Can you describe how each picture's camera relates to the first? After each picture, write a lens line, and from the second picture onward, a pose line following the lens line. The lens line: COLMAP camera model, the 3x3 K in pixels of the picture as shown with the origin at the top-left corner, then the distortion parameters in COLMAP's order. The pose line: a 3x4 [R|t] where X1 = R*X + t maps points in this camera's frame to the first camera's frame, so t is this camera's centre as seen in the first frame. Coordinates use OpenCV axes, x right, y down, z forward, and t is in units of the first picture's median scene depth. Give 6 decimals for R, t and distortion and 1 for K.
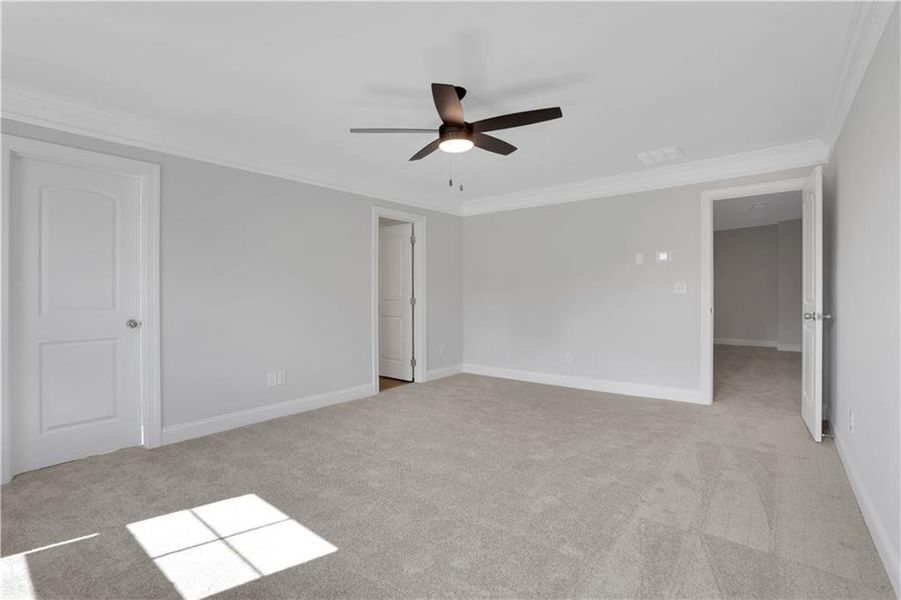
lens RADIAL K [[436.0, 0, 445.2], [0, 436.0, 293.8], [0, 0, 1]] dist [-0.074592, 0.026291]
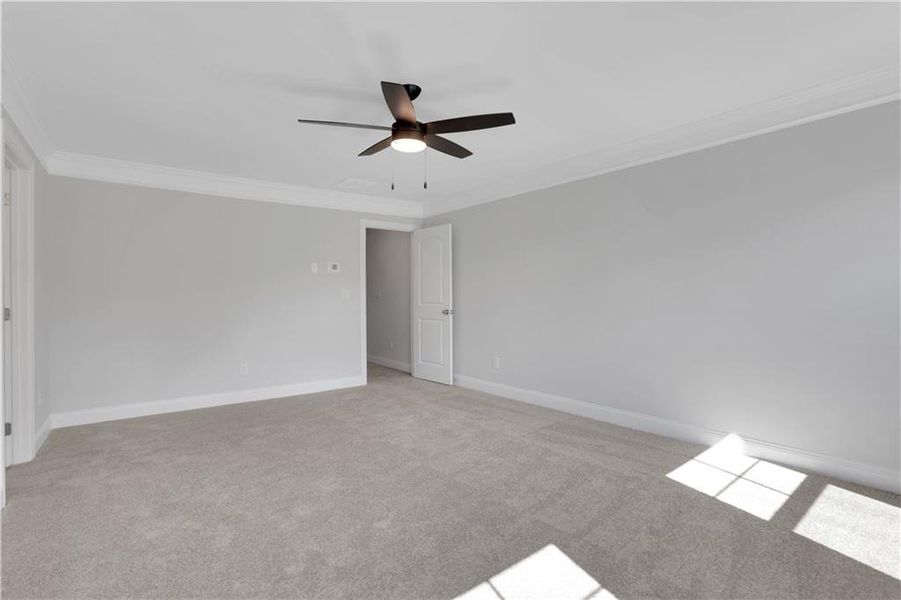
lens RADIAL K [[436.0, 0, 445.2], [0, 436.0, 293.8], [0, 0, 1]] dist [-0.074592, 0.026291]
pose [[0.191357, 0.008351, 0.981485, -0.896660], [0.006961, 0.999927, -0.009865, -0.000456], [-0.981496, 0.008720, 0.191285, 0.730390]]
